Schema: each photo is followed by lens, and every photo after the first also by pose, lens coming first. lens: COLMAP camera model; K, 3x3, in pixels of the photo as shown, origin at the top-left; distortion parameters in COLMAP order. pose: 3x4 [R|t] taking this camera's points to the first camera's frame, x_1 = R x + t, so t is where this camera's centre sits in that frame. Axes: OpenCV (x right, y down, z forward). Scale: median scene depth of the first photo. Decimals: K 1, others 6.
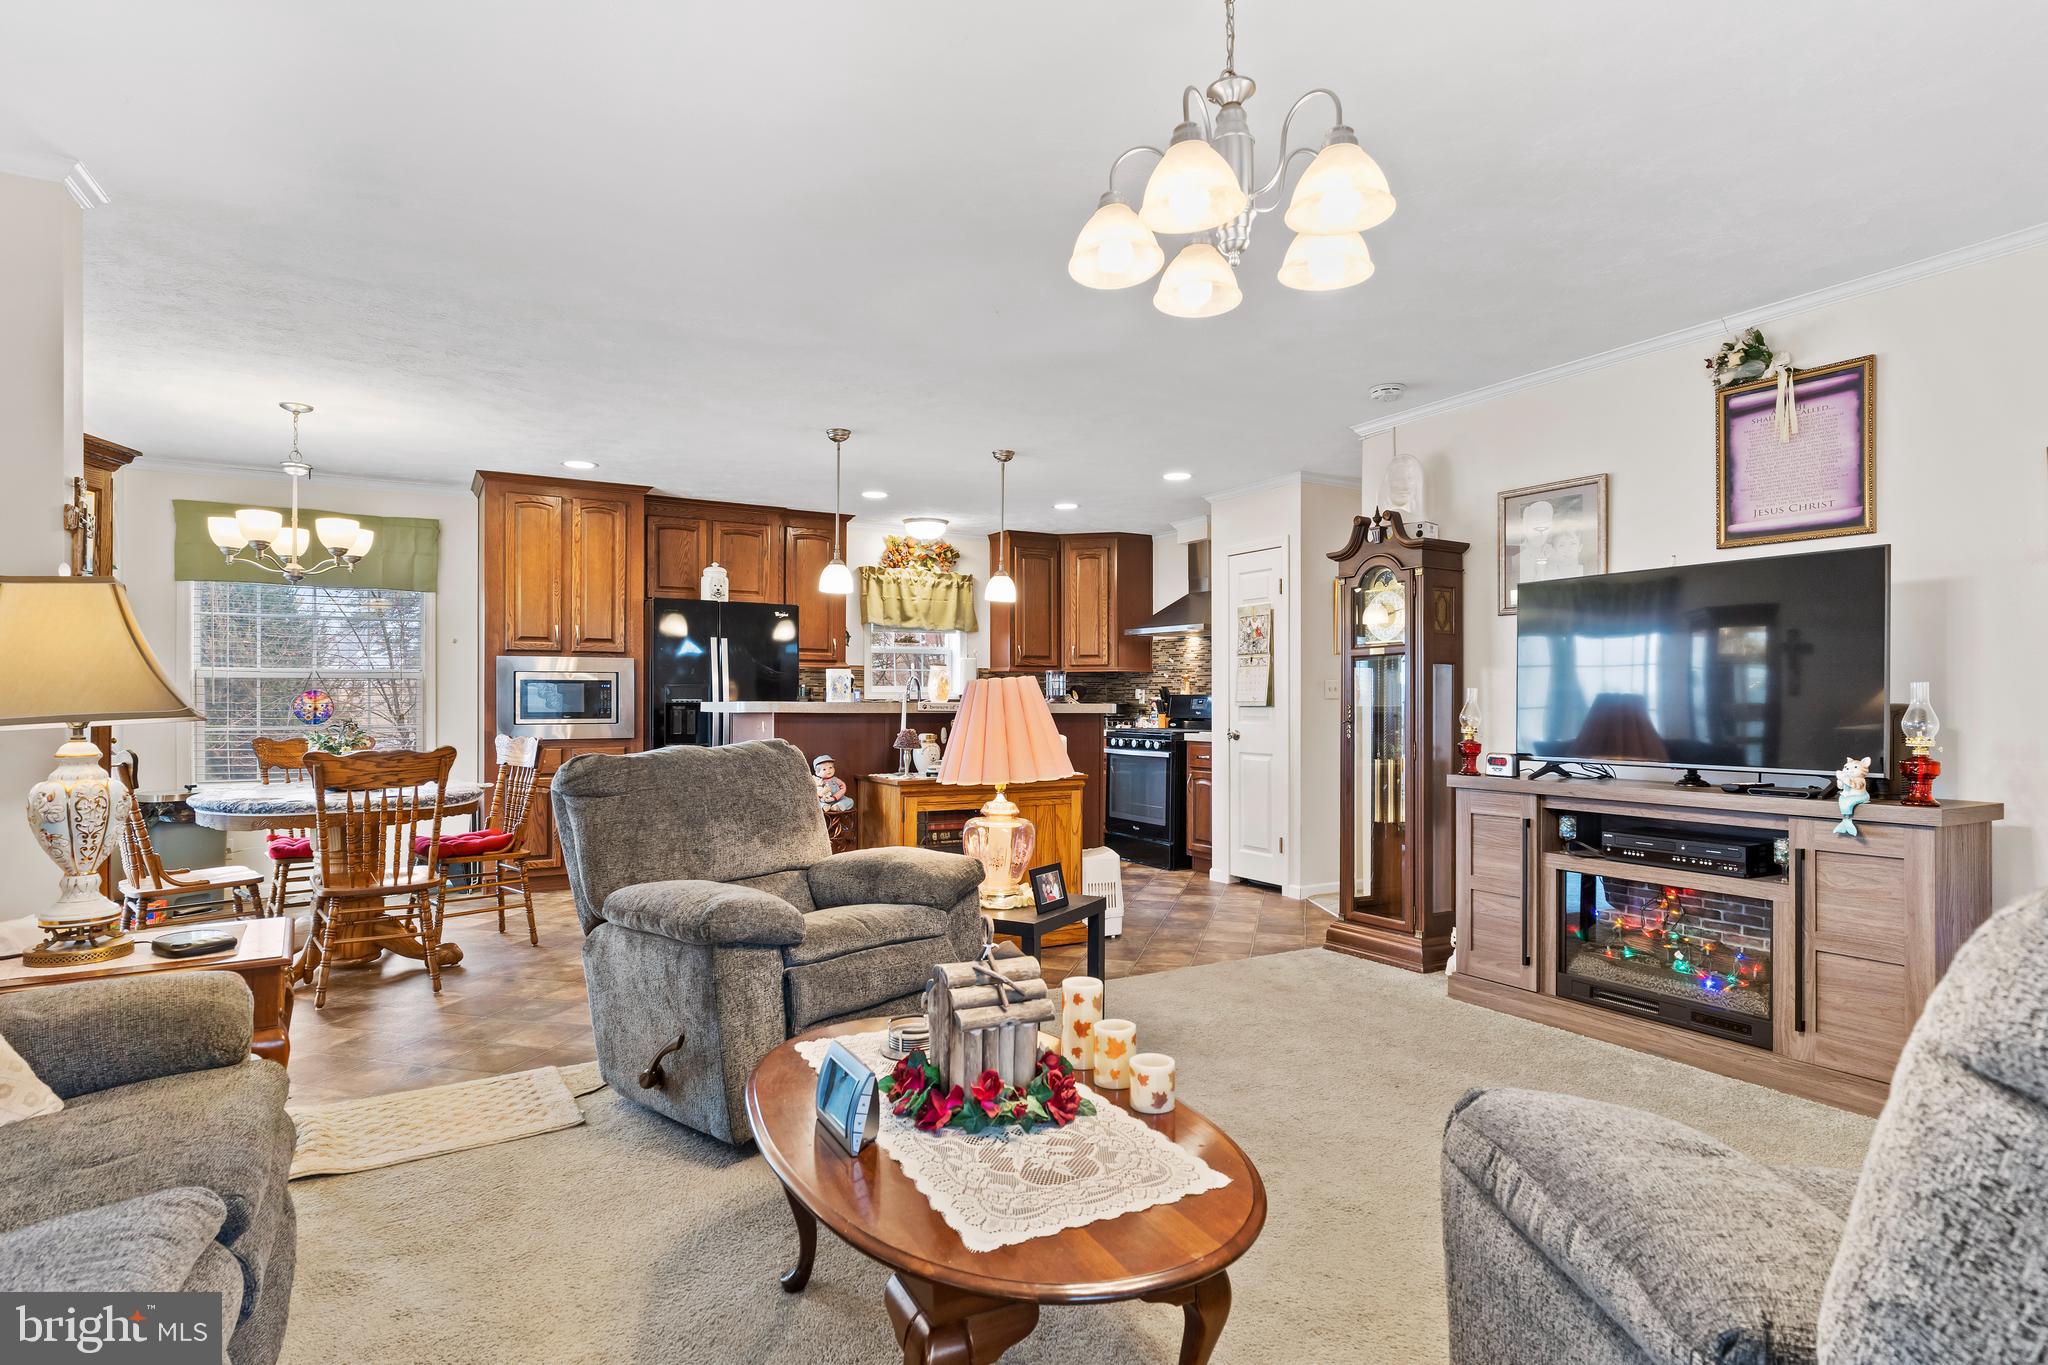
lens RADIAL K [[1055.3, 0, 1024.7], [0, 1055.3, 695.0], [0, 0, 1]] dist [-0.002082, -0.000233]
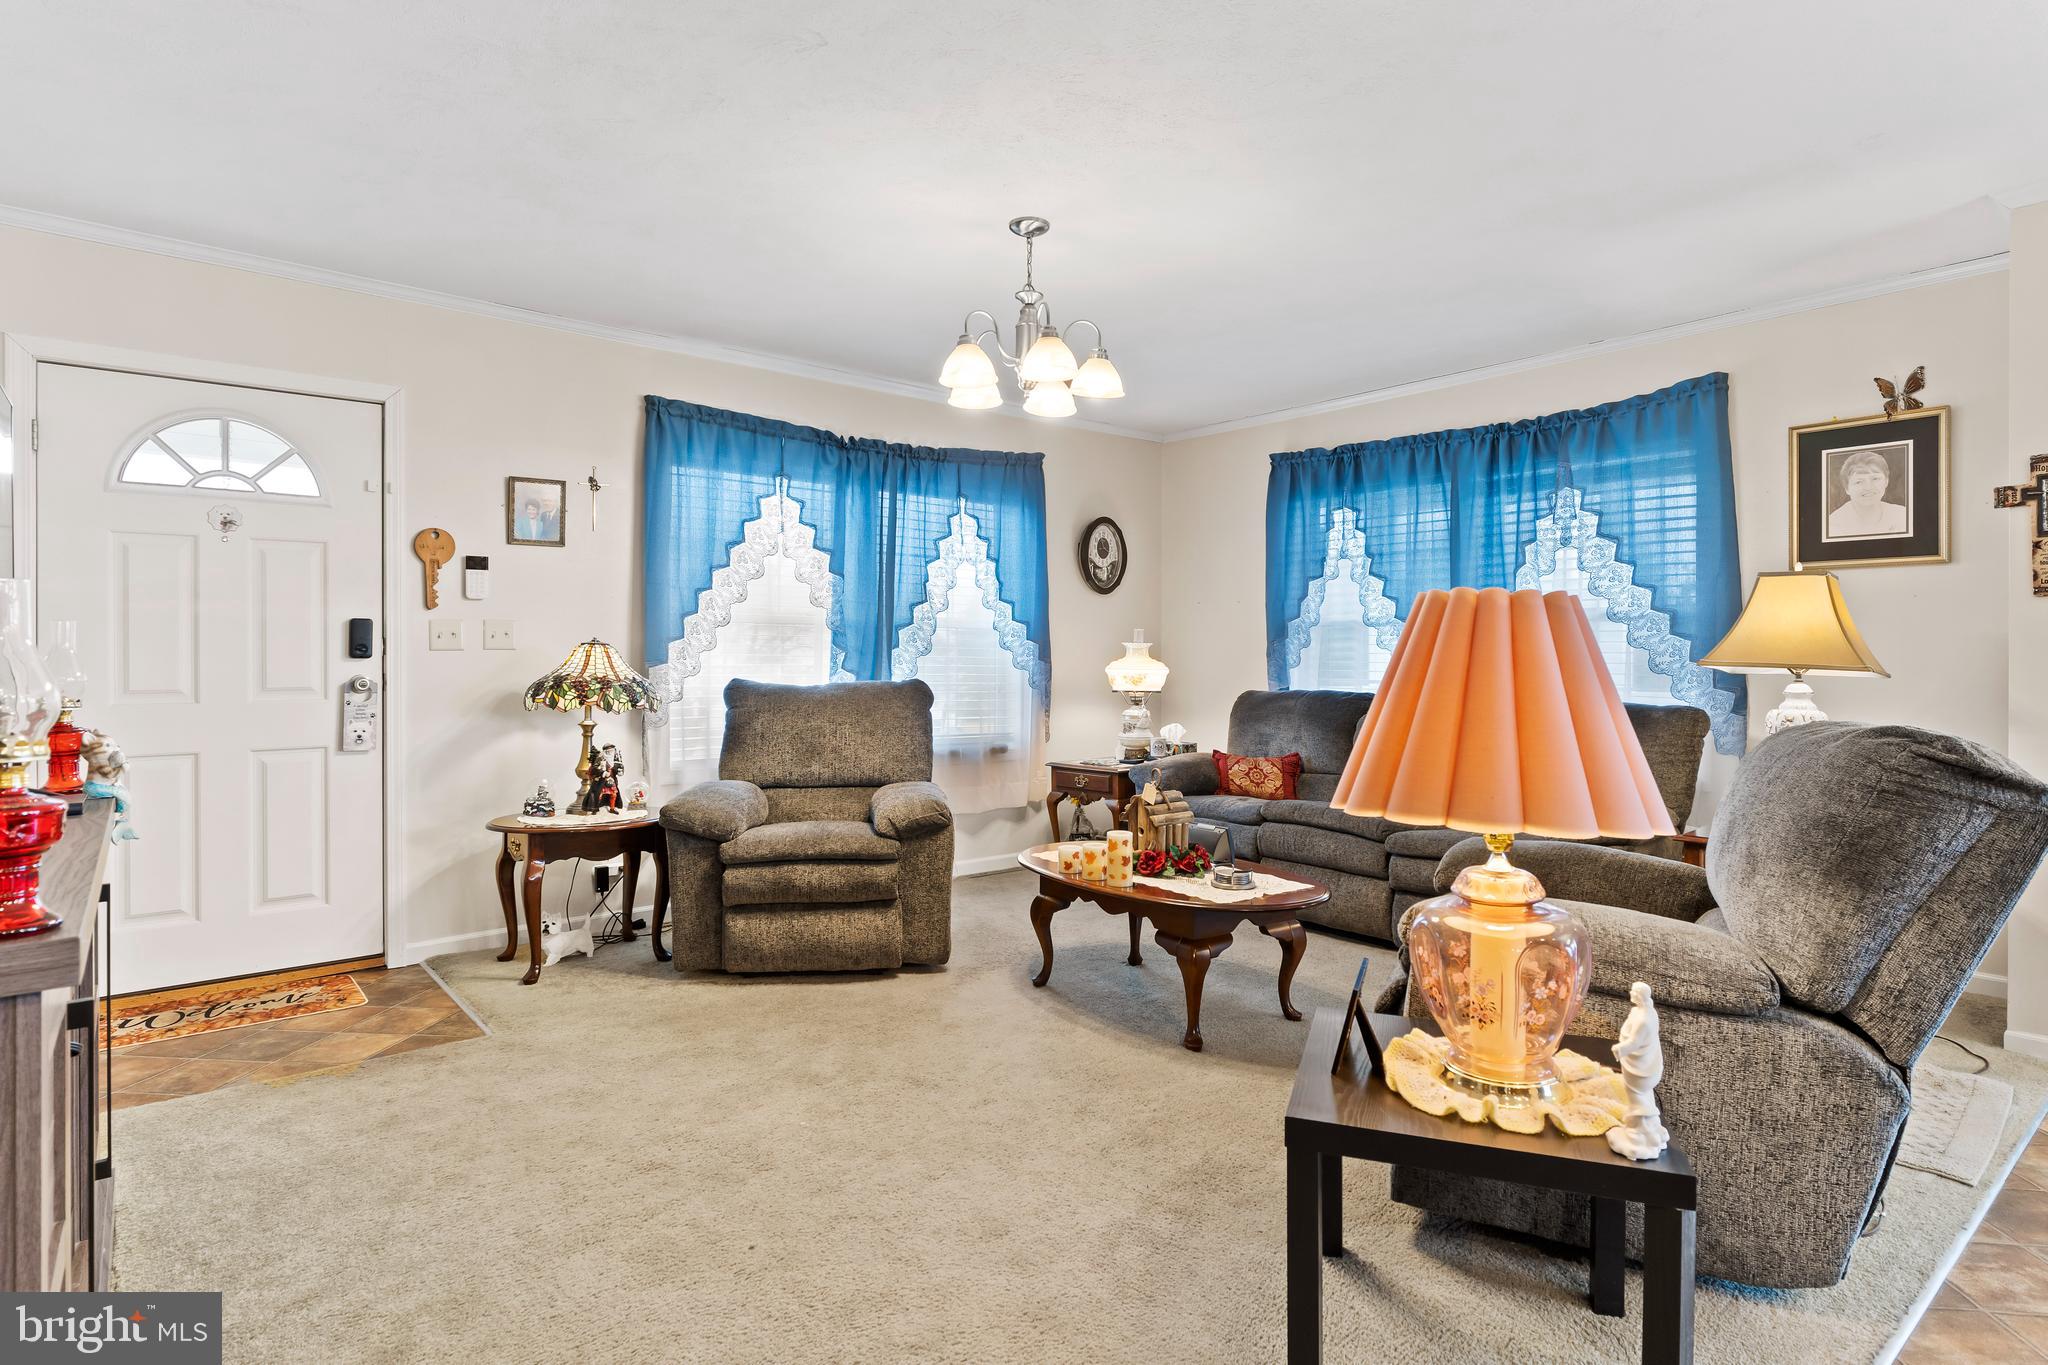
lens RADIAL K [[1075.3, 0, 1022.5], [0, 1075.3, 663.1], [0, 0, 1]] dist [-0.000573, 0.000170]
pose [[-0.986959, 0.000400, -0.160969, 0.162861], [0.000903, 0.999995, -0.003051, 0.008470], [0.160967, -0.003157, -0.986955, 0.916989]]
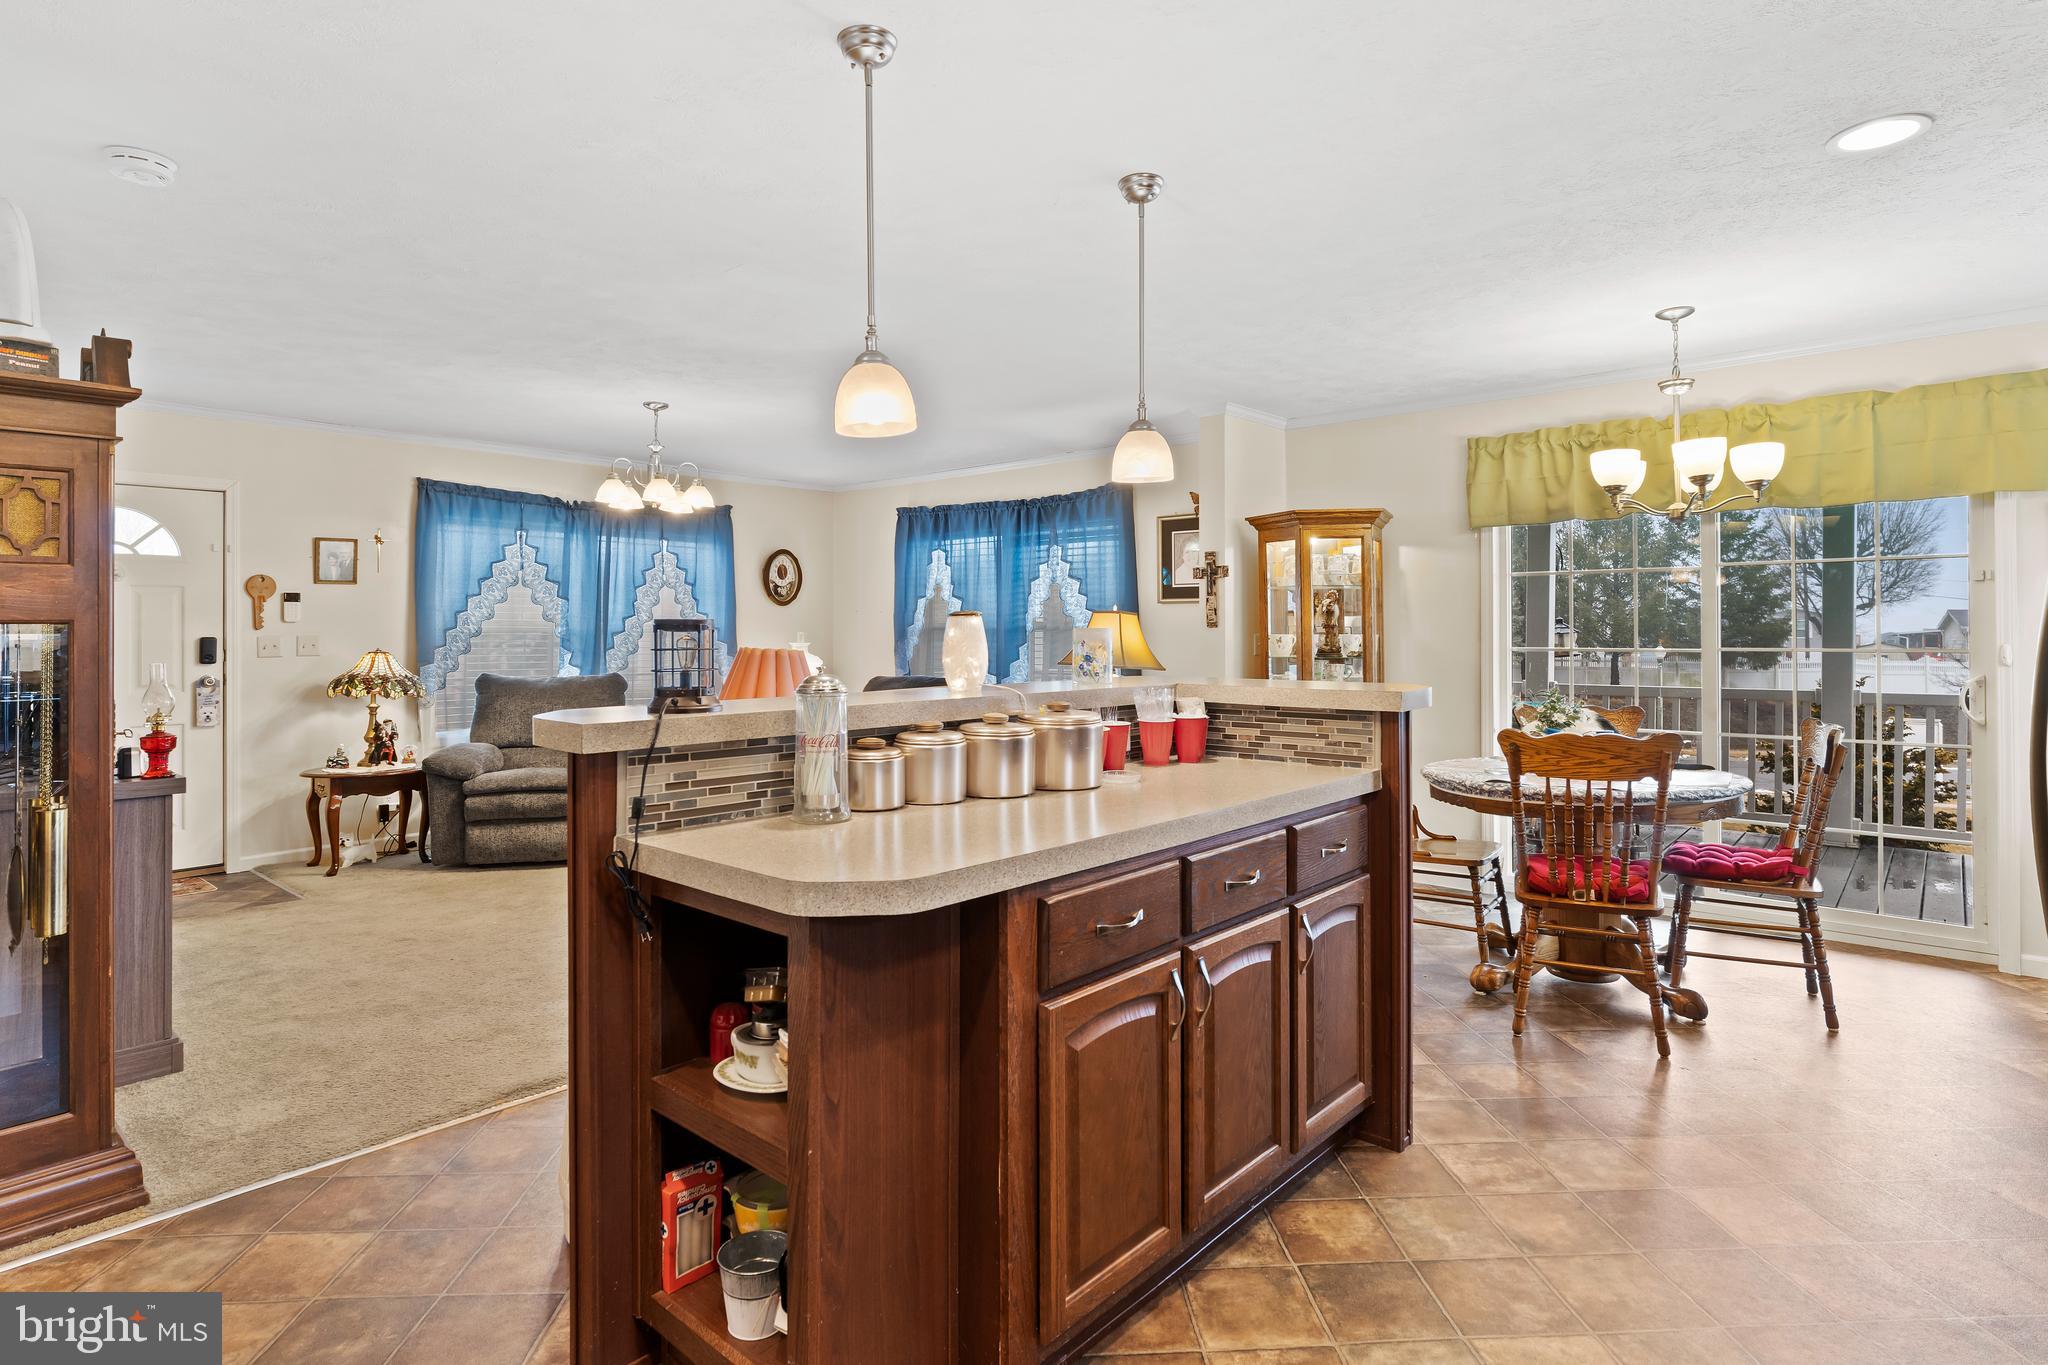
lens RADIAL K [[1068.4, 0, 1013.8], [0, 1068.4, 625.2], [0, 0, 1]] dist [-0.003166, 0.000083]
pose [[-0.952397, 0.001014, -0.304858, 0.053336], [0.005615, 0.999883, -0.014217, -0.014618], [0.304808, -0.015252, -0.952292, 1.355678]]
